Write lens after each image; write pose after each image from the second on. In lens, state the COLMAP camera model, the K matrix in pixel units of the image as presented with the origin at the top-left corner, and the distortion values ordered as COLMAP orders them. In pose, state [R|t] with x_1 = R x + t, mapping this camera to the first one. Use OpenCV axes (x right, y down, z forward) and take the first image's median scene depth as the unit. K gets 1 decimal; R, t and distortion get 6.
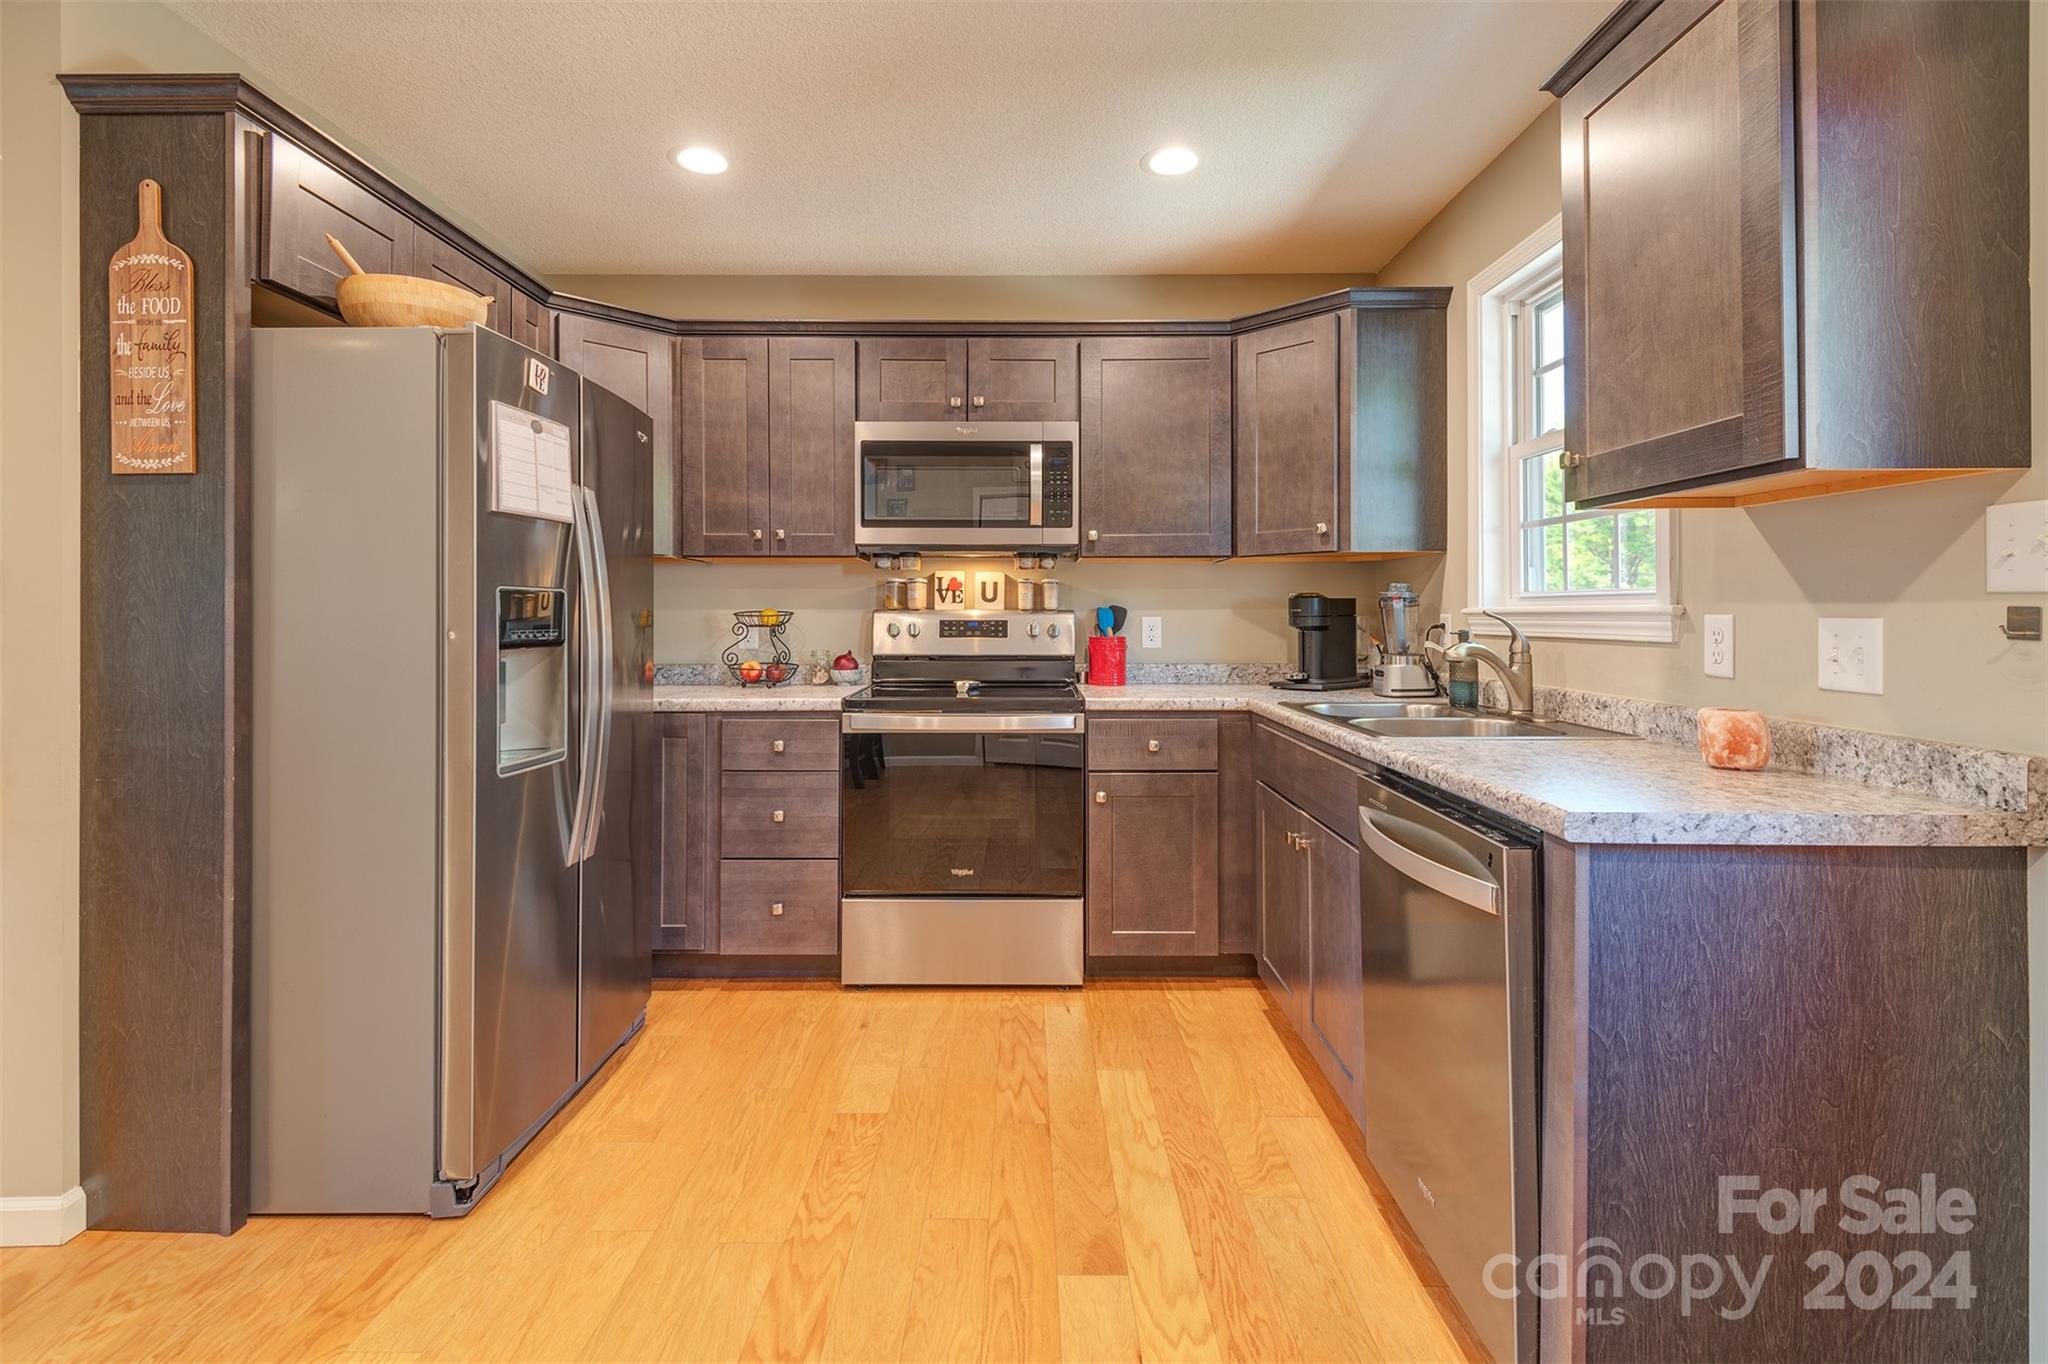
lens RADIAL K [[973.5, 0, 1019.5], [0, 973.5, 595.2], [0, 0, 1]] dist [0.030365, -0.019453]
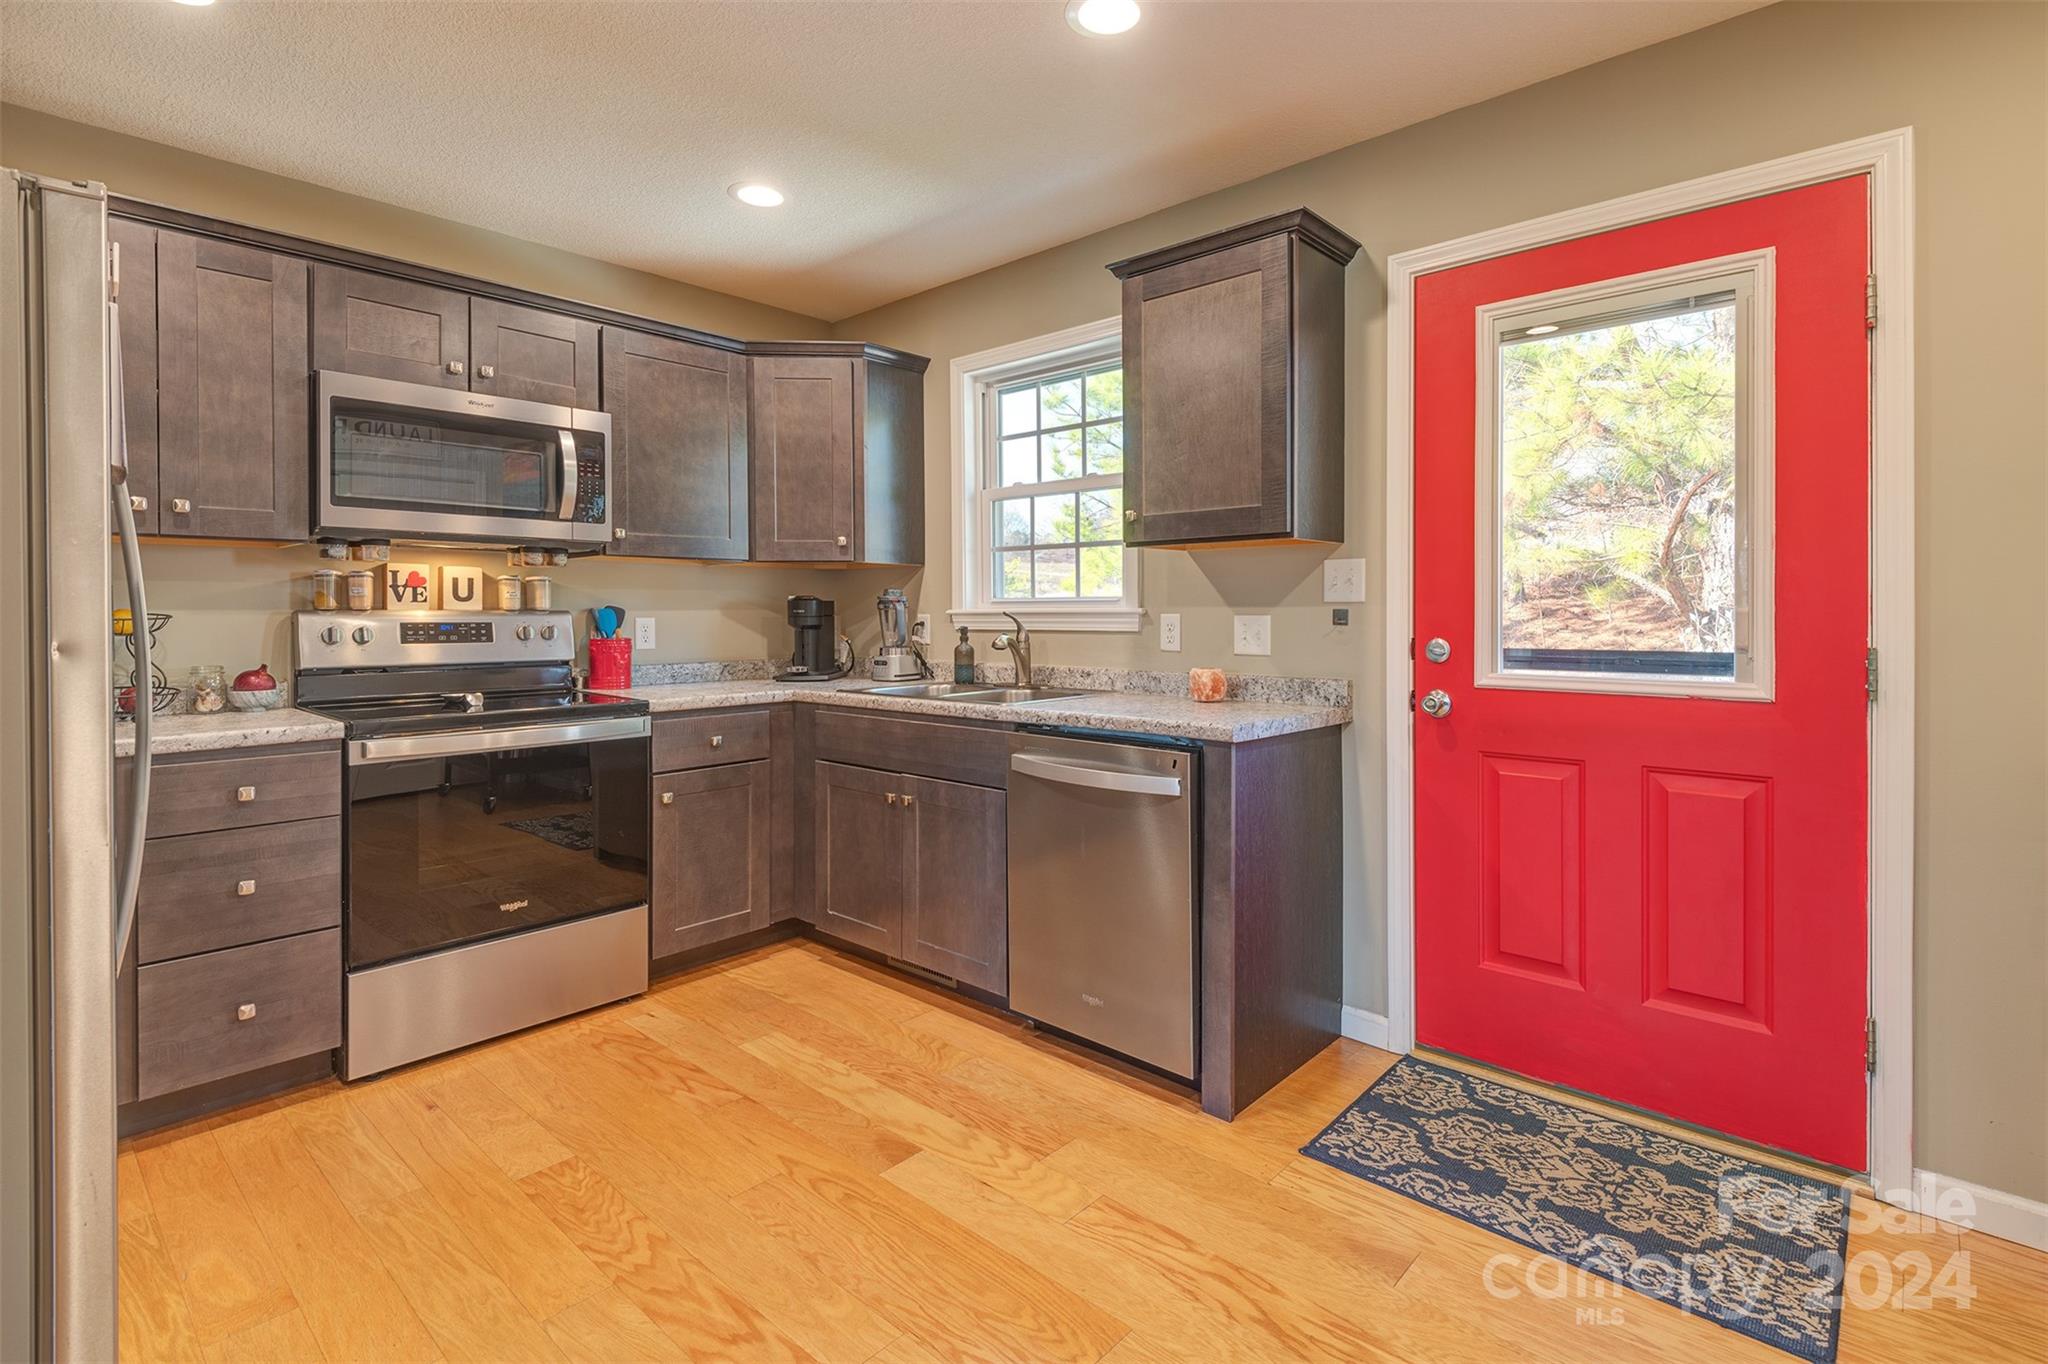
lens RADIAL K [[959.8, 0, 1071.8], [0, 959.8, 596.8], [0, 0, 1]] dist [0.027415, -0.018419]
pose [[0.651603, 0.011192, 0.758477, -0.394037], [-0.012023, 0.999918, -0.004426, 0.000122], [-0.758465, -0.006235, 0.651684, 0.040461]]
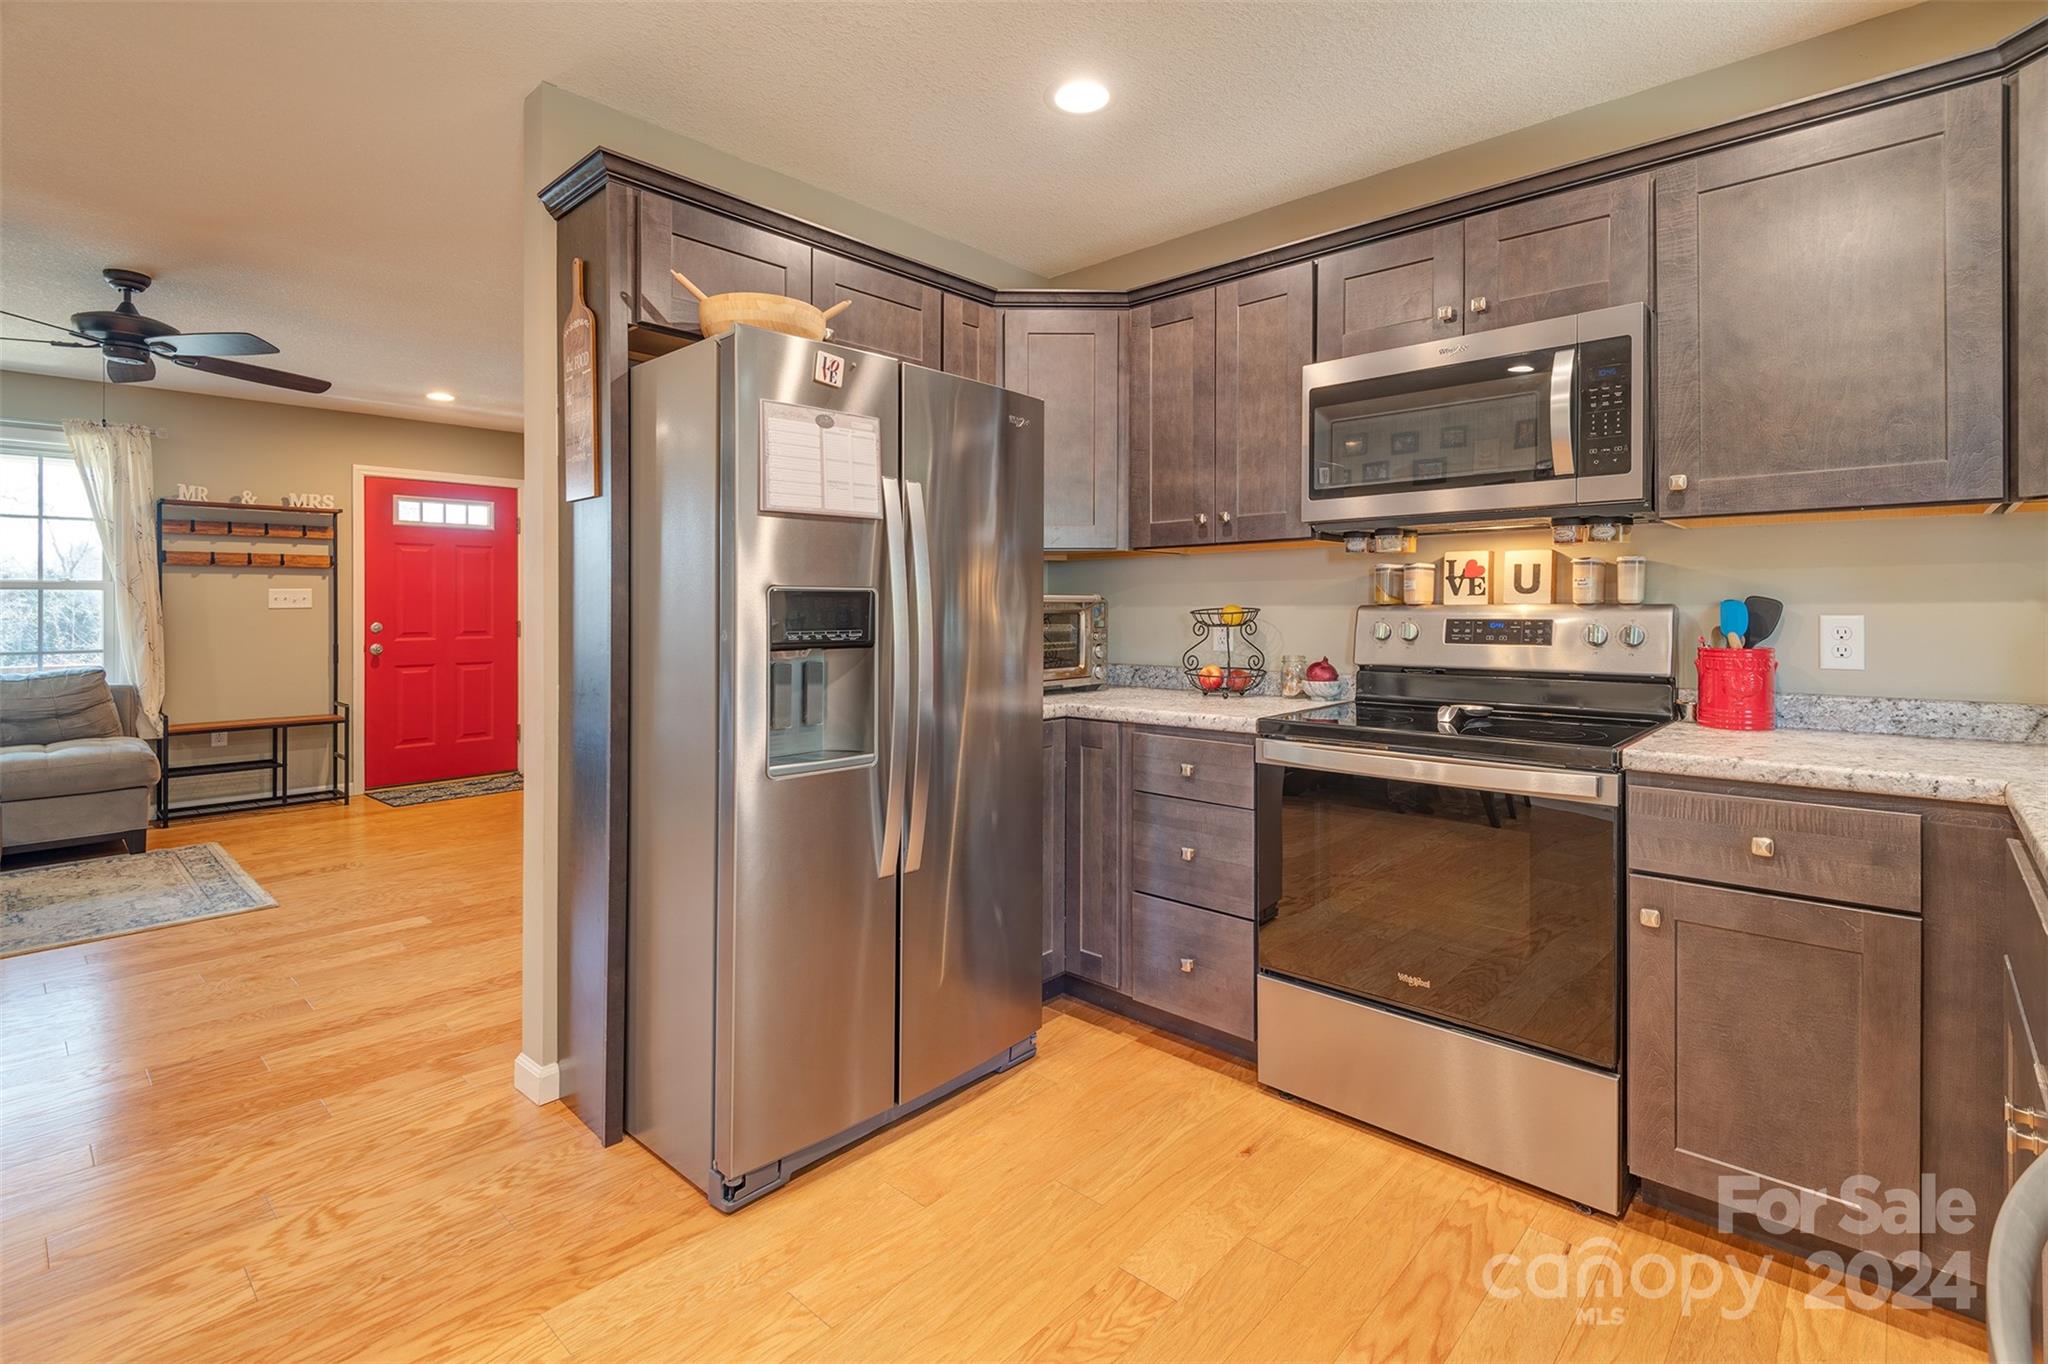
lens RADIAL K [[943.0, 0, 1016.6], [0, 943.0, 602.5], [0, 0, 1]] dist [0.026500, -0.016807]
pose [[0.732549, -0.007731, -0.680671, 0.195386], [0.016593, 0.999841, 0.006502, 0.003500], [0.680512, -0.016057, 0.732561, 0.306958]]
